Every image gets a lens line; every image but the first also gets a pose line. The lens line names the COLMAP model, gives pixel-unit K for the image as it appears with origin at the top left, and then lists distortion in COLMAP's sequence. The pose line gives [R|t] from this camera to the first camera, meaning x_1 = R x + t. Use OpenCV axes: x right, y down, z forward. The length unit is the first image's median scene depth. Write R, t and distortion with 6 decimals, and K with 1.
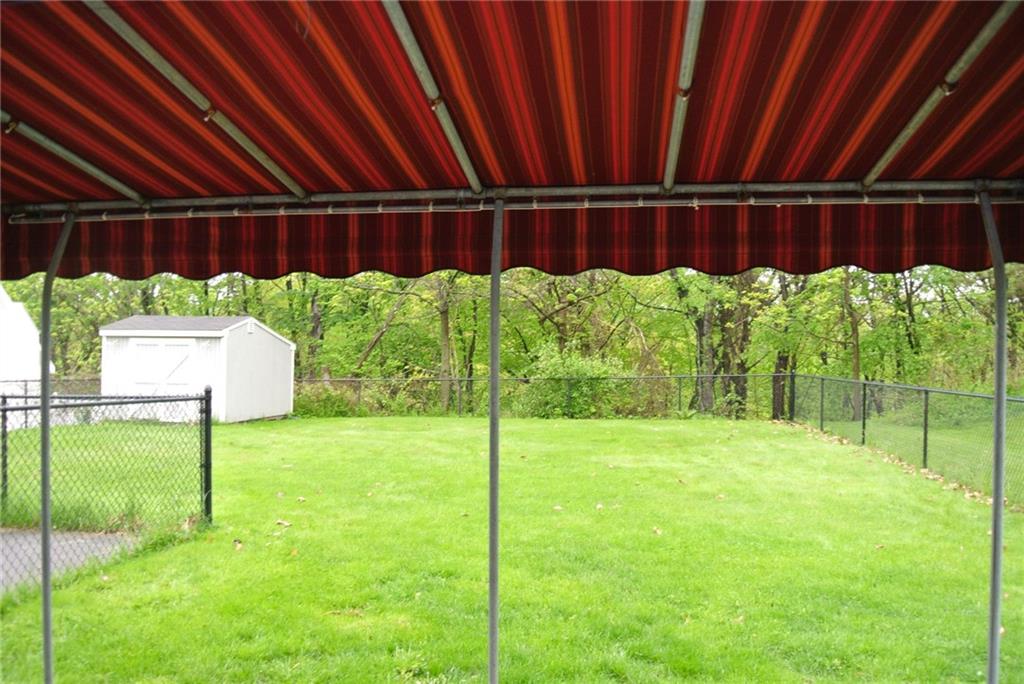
lens RADIAL K [[799.4, 0, 513.4], [0, 799.4, 346.1], [0, 0, 1]] dist [-0.084677, 0.031089]
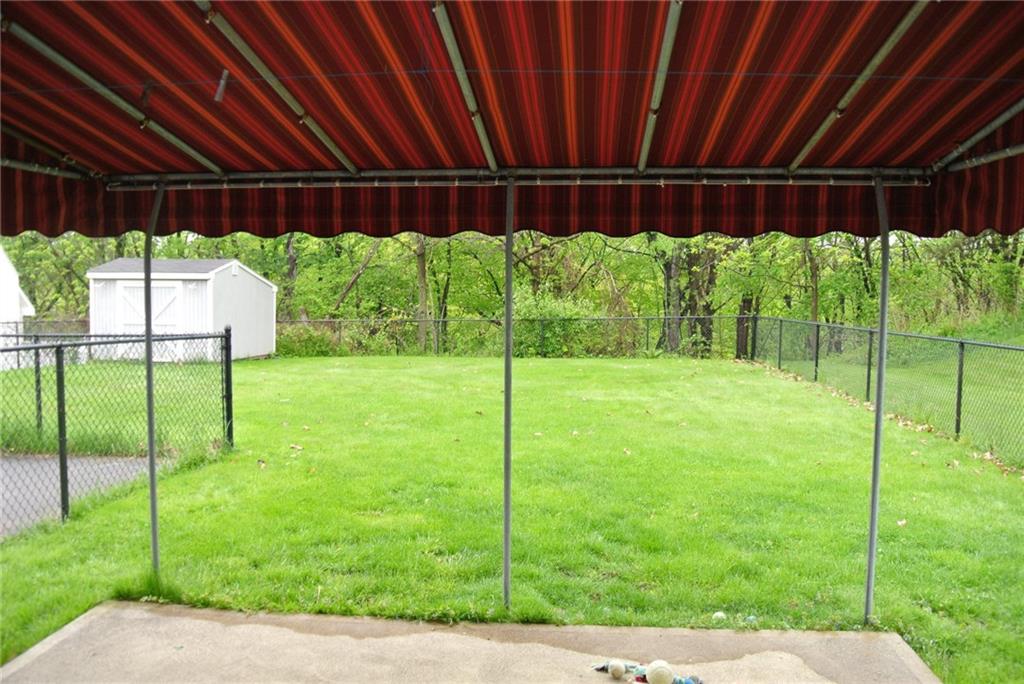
lens RADIAL K [[799.4, 0, 517.4], [0, 799.4, 340.8], [0, 0, 1]] dist [-0.084677, 0.031089]
pose [[0.999027, 0.000023, 0.044100, -0.032036], [-0.002950, 0.997796, 0.066288, -0.002828], [-0.044001, -0.066354, 0.996825, -0.150901]]
